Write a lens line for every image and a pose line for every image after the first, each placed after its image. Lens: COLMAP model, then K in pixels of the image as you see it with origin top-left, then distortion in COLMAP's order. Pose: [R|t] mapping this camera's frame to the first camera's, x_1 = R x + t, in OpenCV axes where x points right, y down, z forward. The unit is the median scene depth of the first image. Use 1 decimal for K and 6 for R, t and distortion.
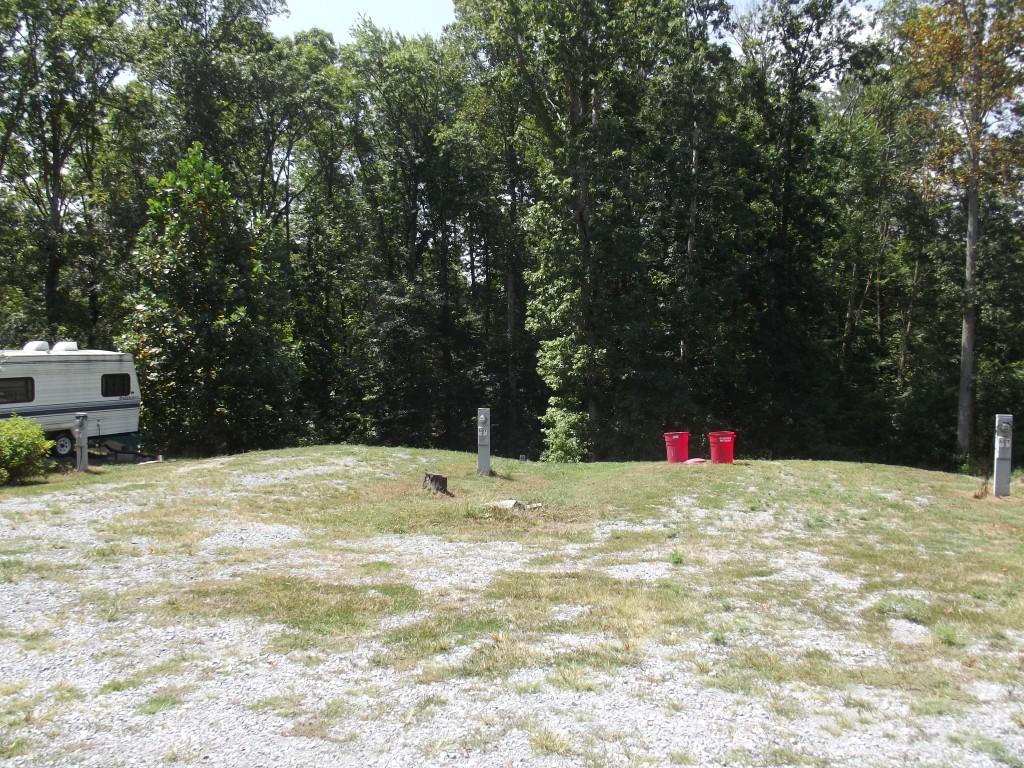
lens RADIAL K [[830.7, 0, 512.7], [0, 830.7, 381.5], [0, 0, 1]] dist [-0.058318, 0.039783]
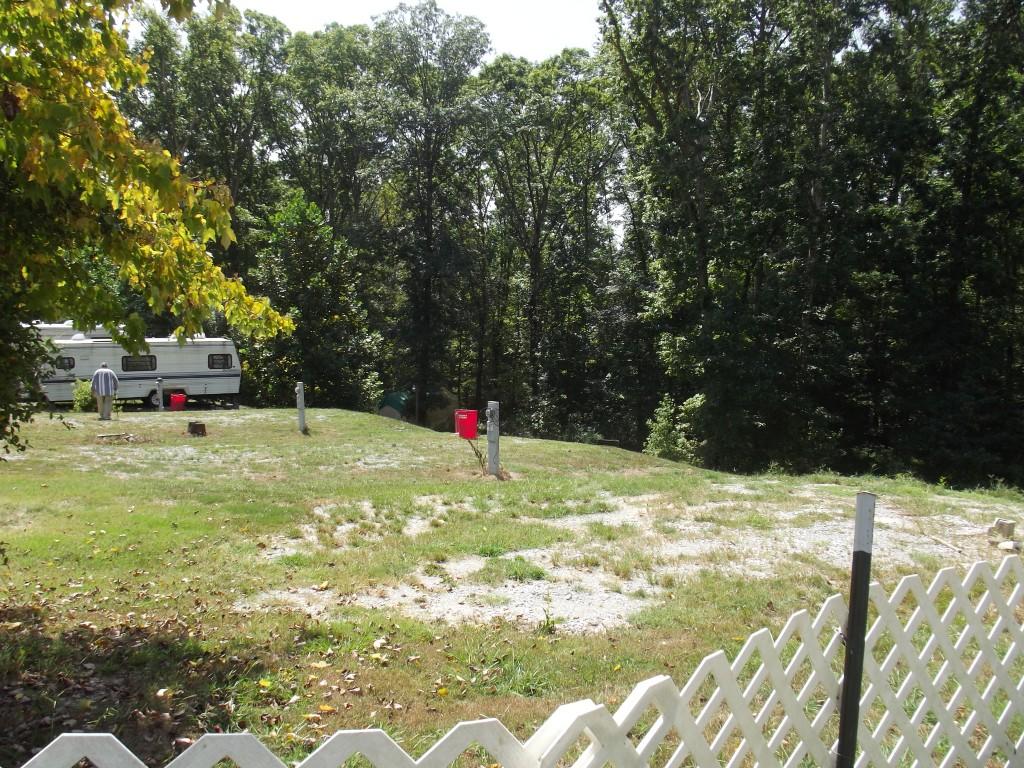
lens RADIAL K [[830.7, 0, 491.9], [0, 830.7, 376.9], [0, 0, 1]] dist [-0.058318, 0.039783]
pose [[0.818038, 0.028908, -0.574438, 0.516635], [-0.020763, 0.999569, 0.020734, -0.006173], [0.574790, -0.005034, 0.818286, 0.032549]]
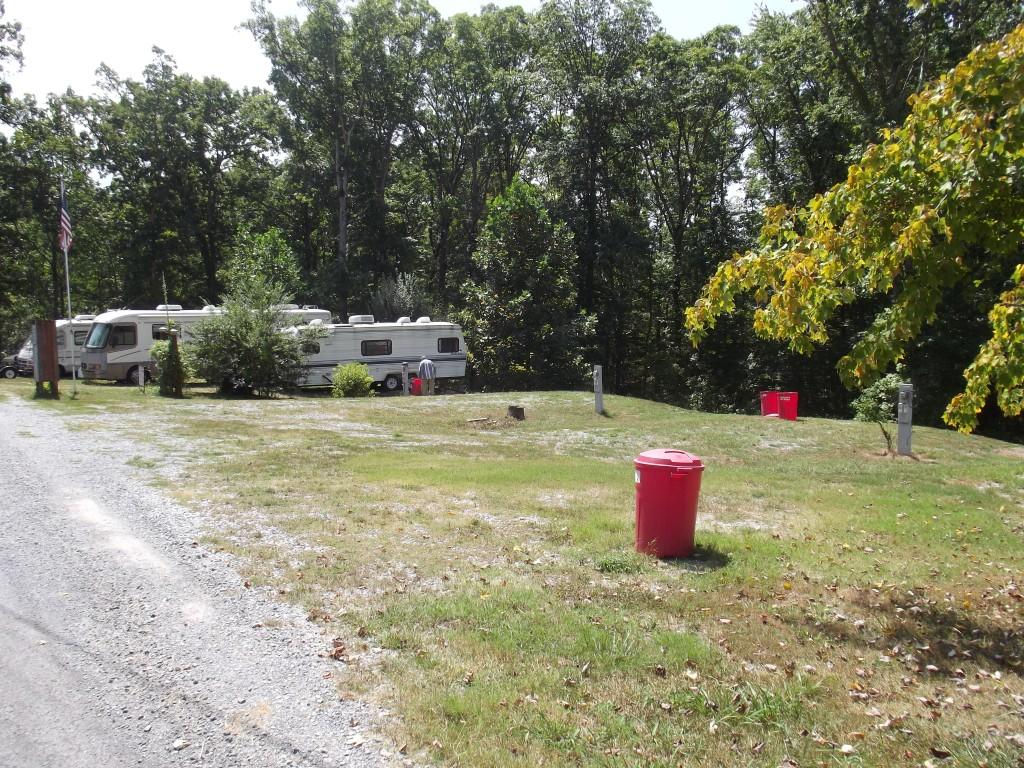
lens RADIAL K [[830.7, 0, 521.2], [0, 830.7, 378.0], [0, 0, 1]] dist [-0.058318, 0.039783]
pose [[0.798418, 0.038085, -0.600897, 0.356937], [-0.012764, 0.998844, 0.046347, -0.005097], [0.601968, -0.029334, 0.797981, -0.092716]]
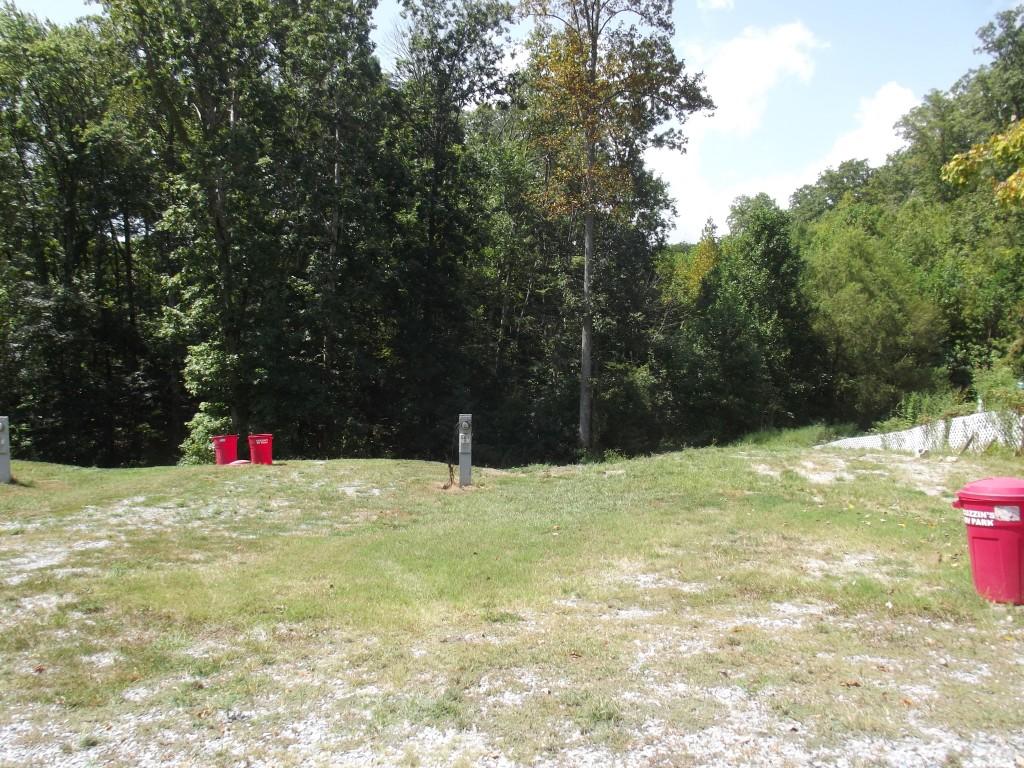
lens RADIAL K [[830.7, 0, 501.8], [0, 830.7, 383.6], [0, 0, 1]] dist [-0.058318, 0.039783]
pose [[0.963521, -0.009417, 0.267466, 0.144884], [0.009696, 0.999953, 0.000277, -0.000806], [-0.267456, 0.002326, 0.963567, -0.054508]]
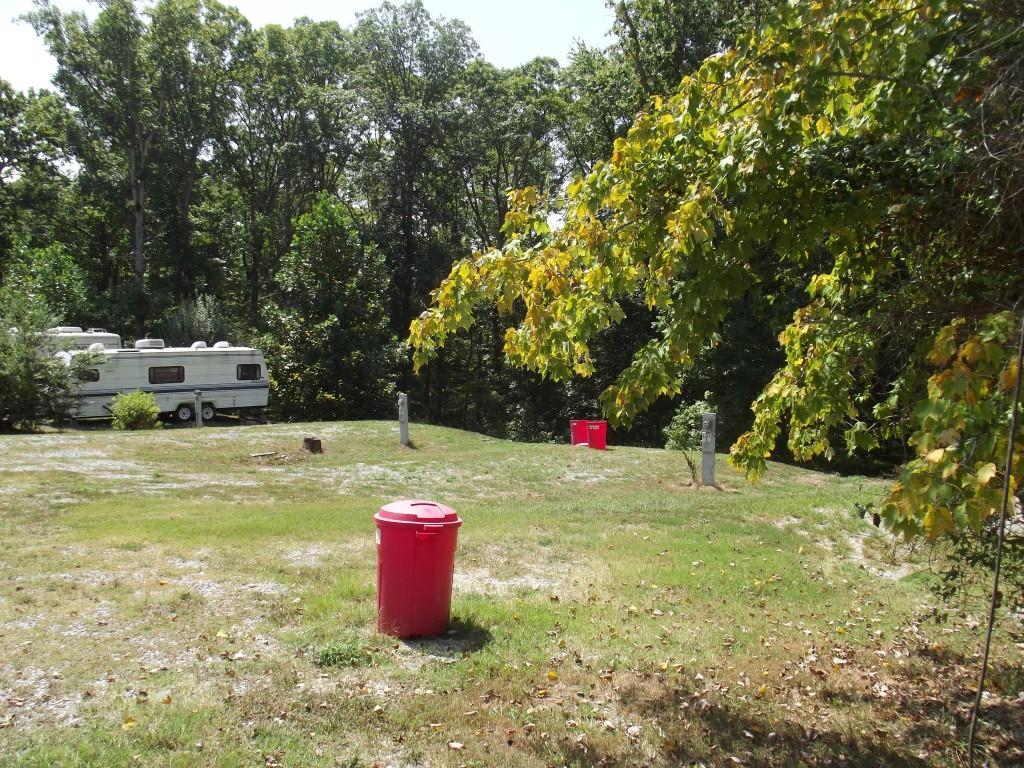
lens RADIAL K [[830.7, 0, 513.2], [0, 830.7, 389.0], [0, 0, 1]] dist [-0.058318, 0.039783]
pose [[0.901075, 0.025026, -0.432940, 0.352178], [-0.016511, 0.999589, 0.023416, -0.004996], [0.433349, -0.013951, 0.901118, -0.052017]]
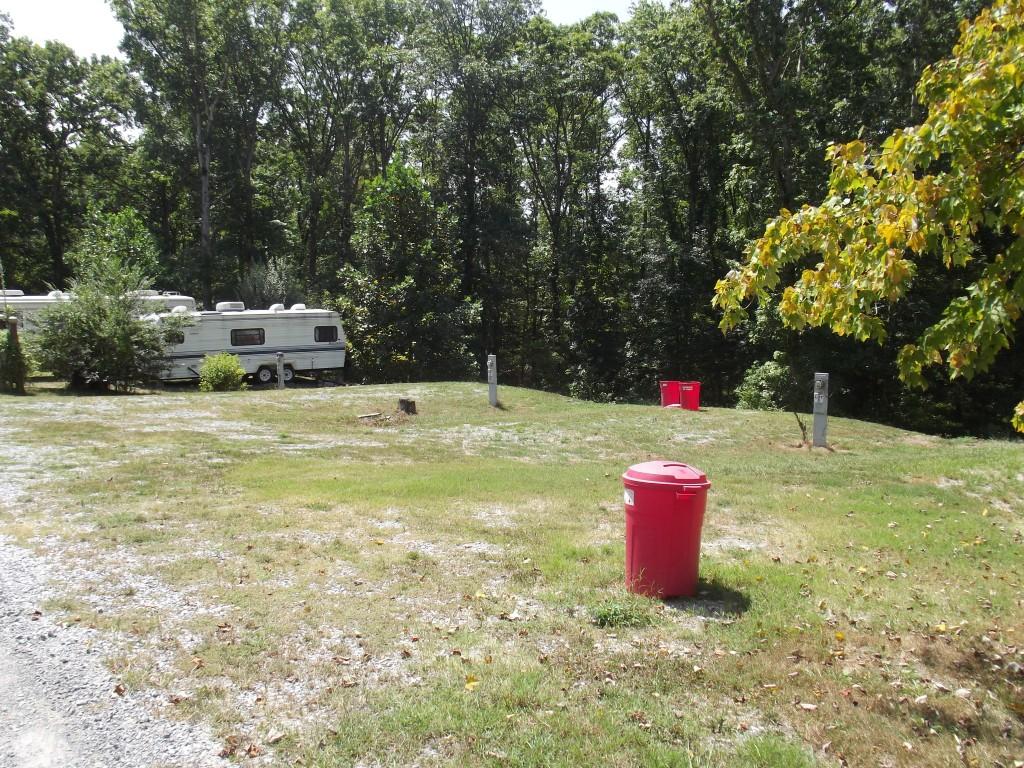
lens RADIAL K [[830.7, 0, 511.2], [0, 830.7, 379.2], [0, 0, 1]] dist [-0.058318, 0.039783]
pose [[0.876933, 0.039042, -0.479025, 0.318334], [-0.012030, 0.998166, 0.059332, -0.004320], [0.480463, -0.046268, 0.875794, -0.067946]]
